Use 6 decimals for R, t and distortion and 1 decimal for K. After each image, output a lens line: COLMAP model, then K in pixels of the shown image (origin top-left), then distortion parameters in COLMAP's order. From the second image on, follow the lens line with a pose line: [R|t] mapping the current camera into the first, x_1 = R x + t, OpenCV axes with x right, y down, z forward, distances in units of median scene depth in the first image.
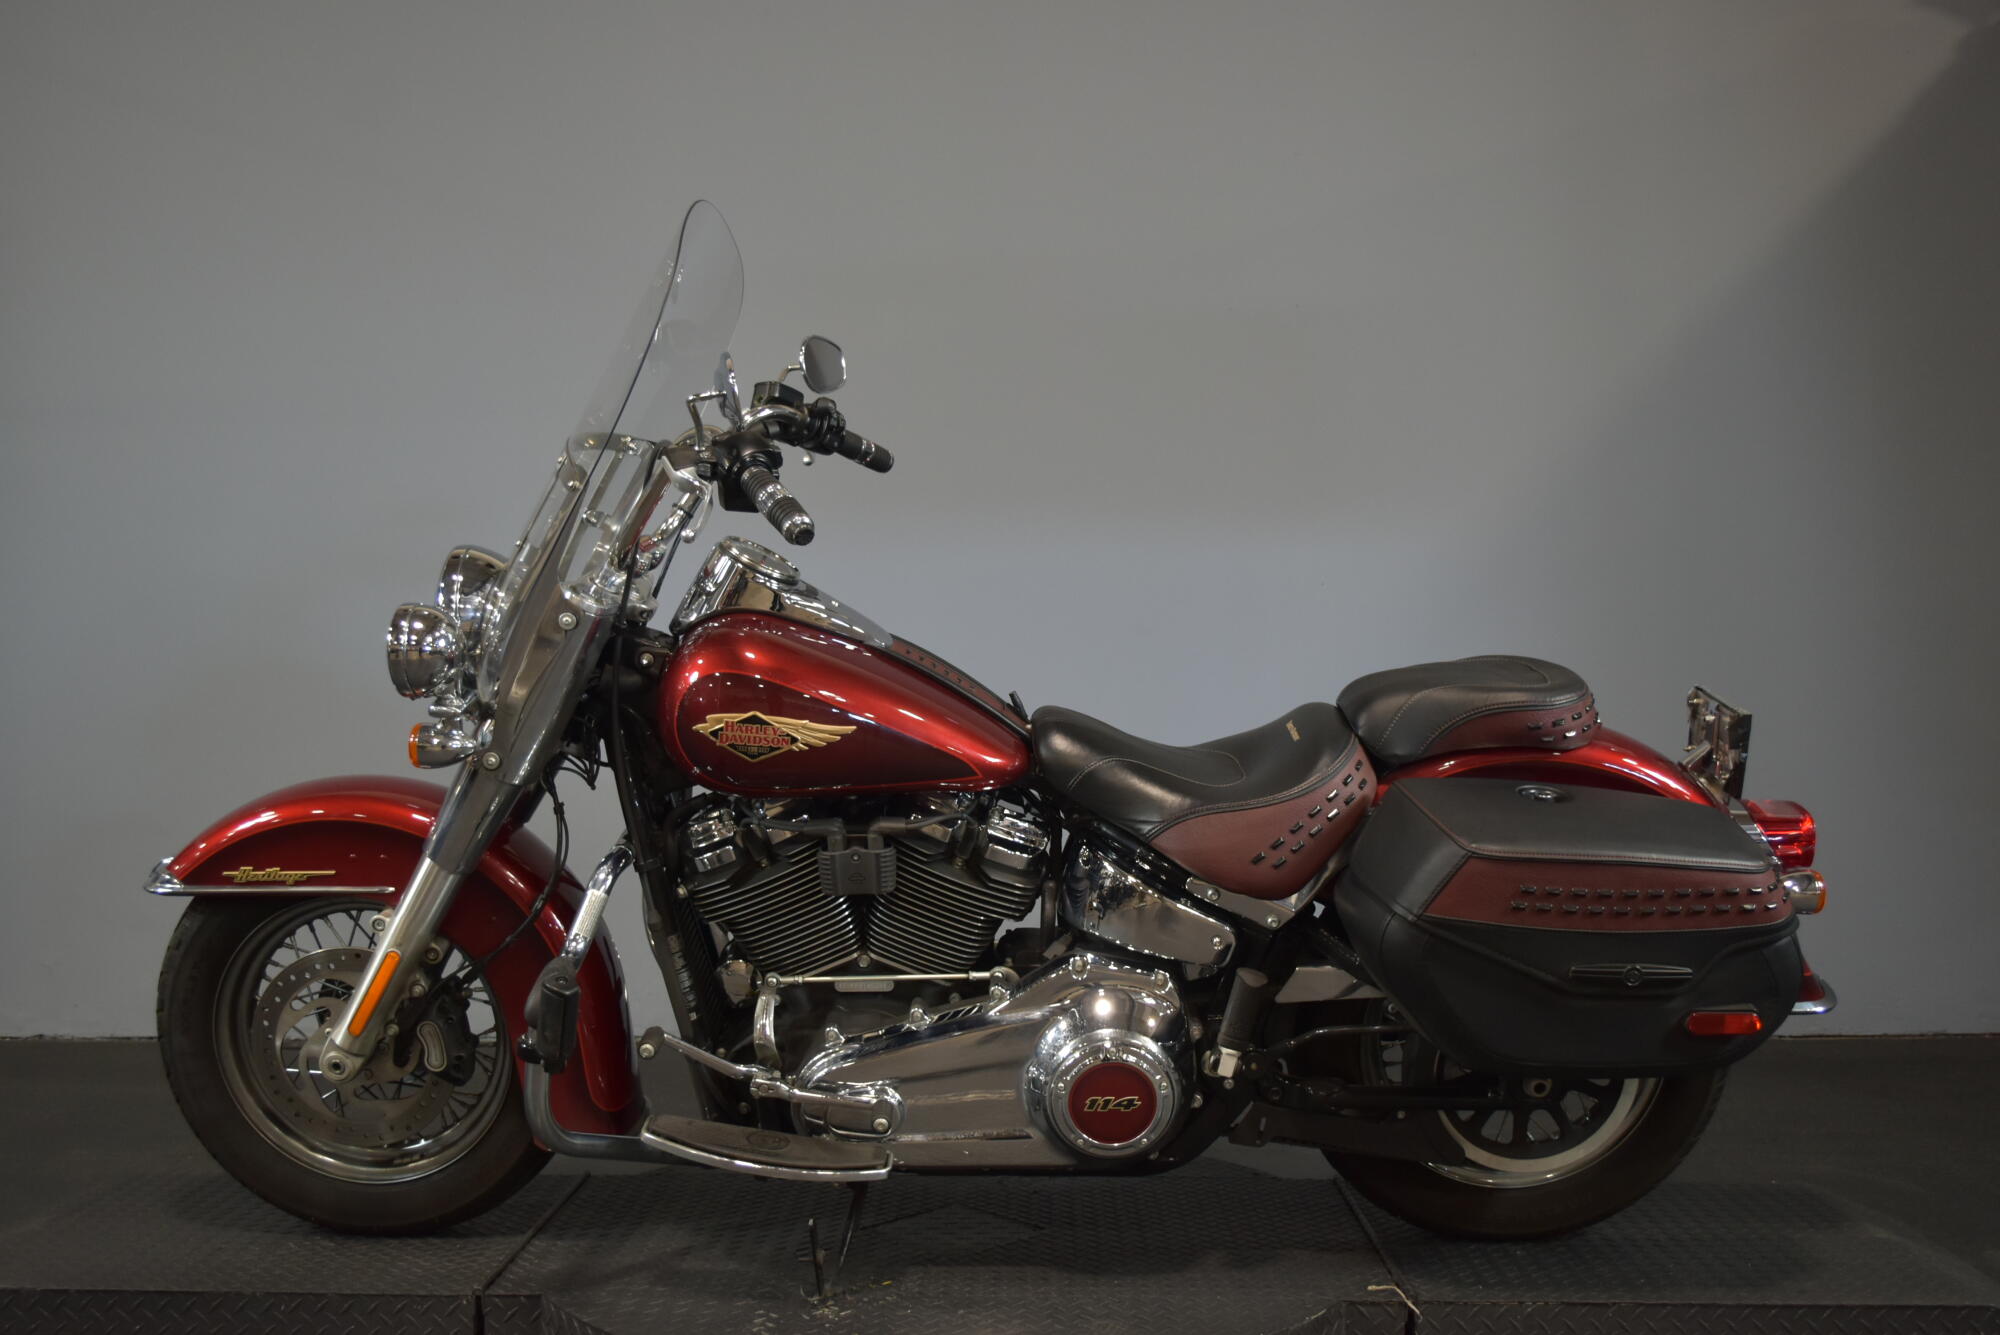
lens RADIAL K [[1896.1, 0, 1010.9], [0, 1896.1, 654.9], [0, 0, 1]] dist [-0.025960, 0.000000]
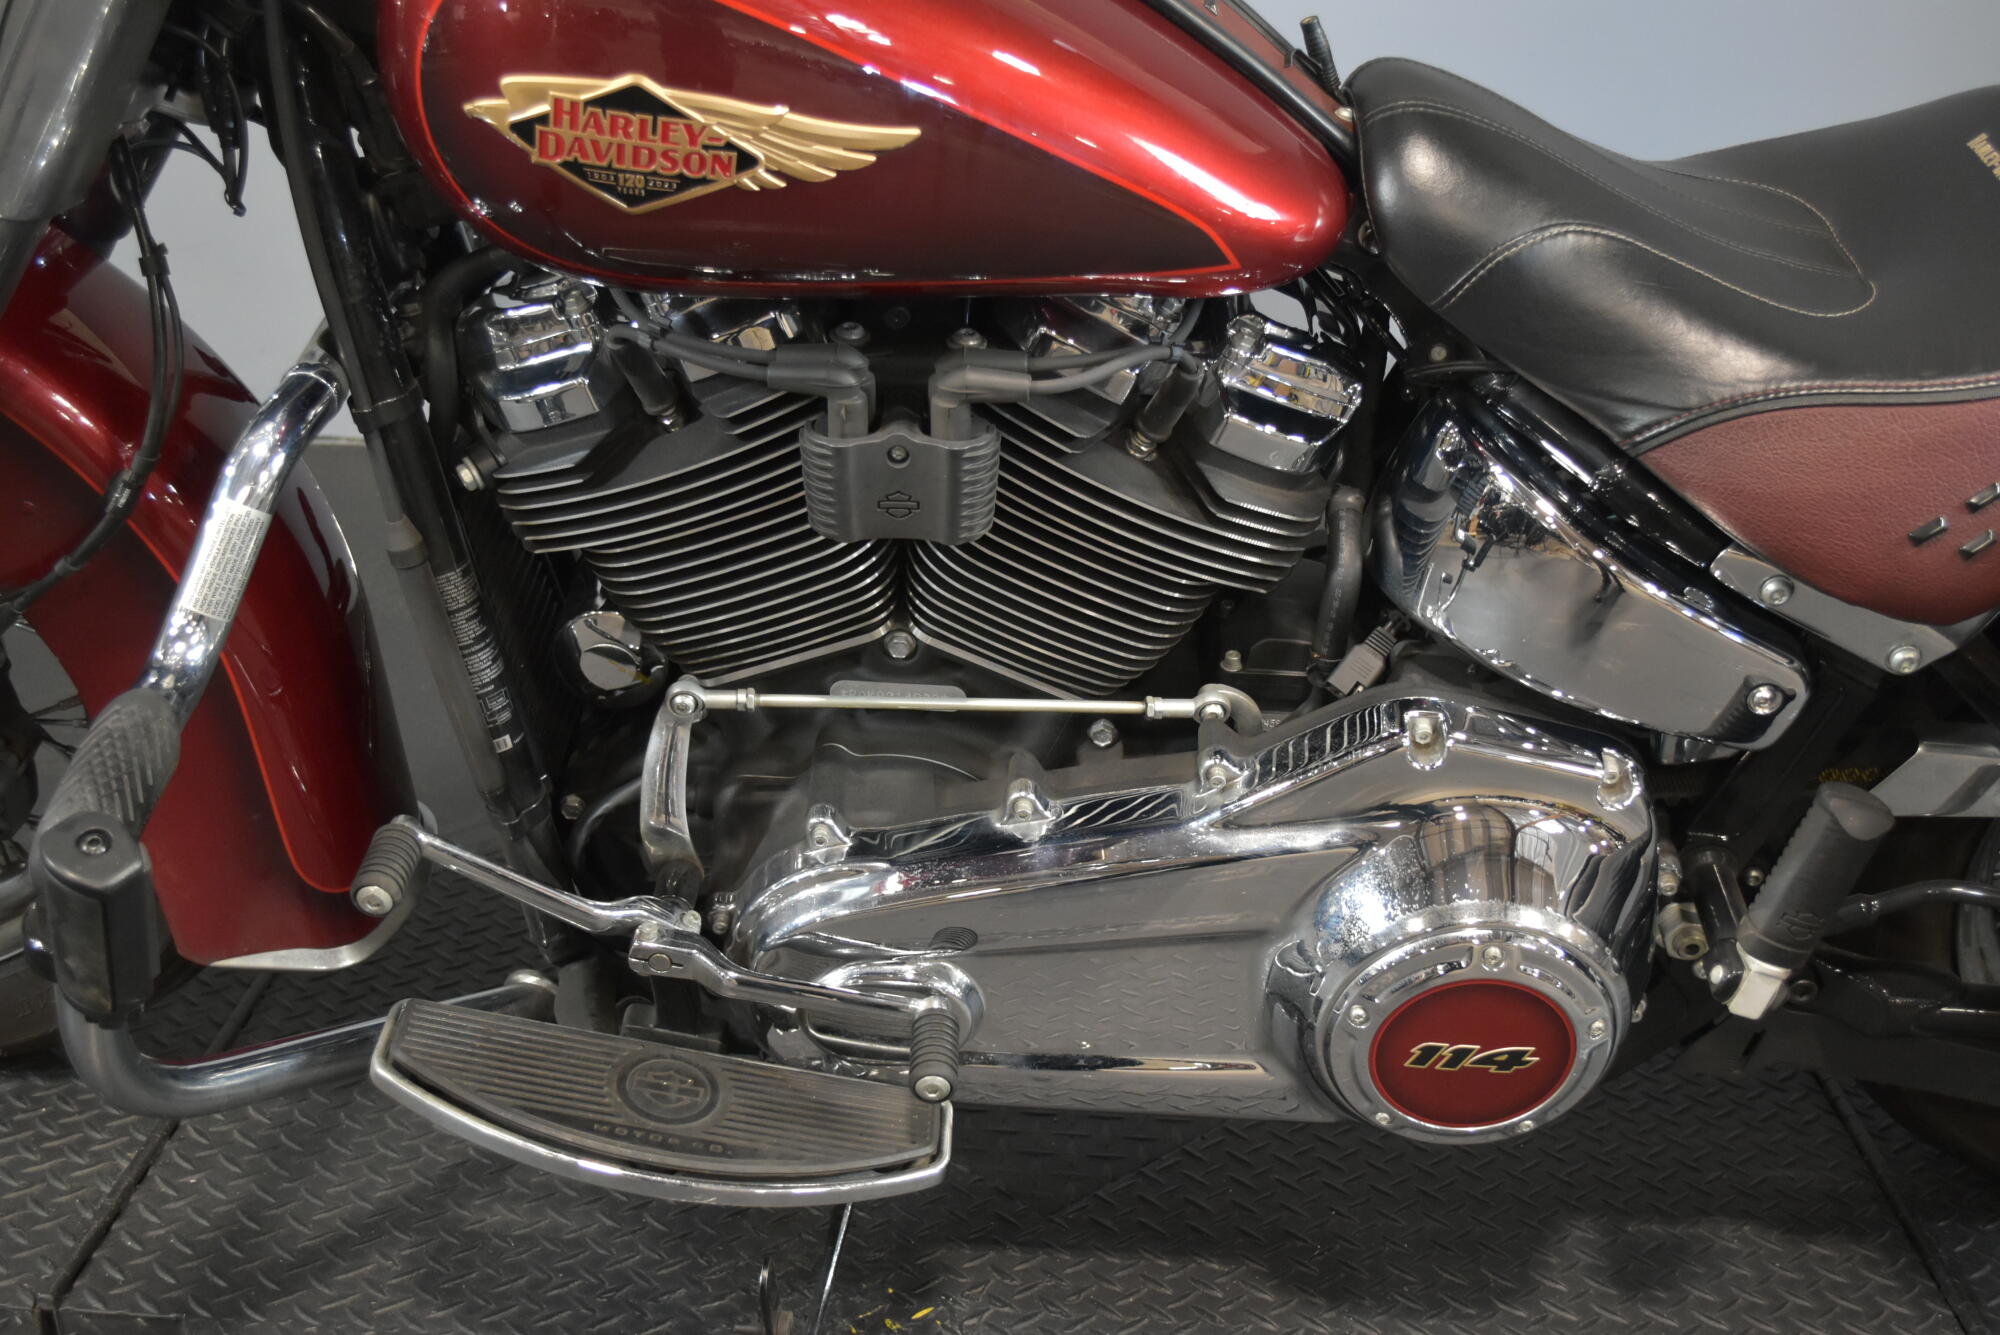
lens RADIAL K [[2224.0, 0, 993.5], [0, 2224.0, 678.2], [0, 0, 1]] dist [-0.028445, 0.000000]
pose [[0.998042, 0.061894, 0.009067, -0.061924], [-0.060626, 0.921347, 0.383984, -0.027359], [0.015412, -0.383781, 0.923295, 0.544065]]
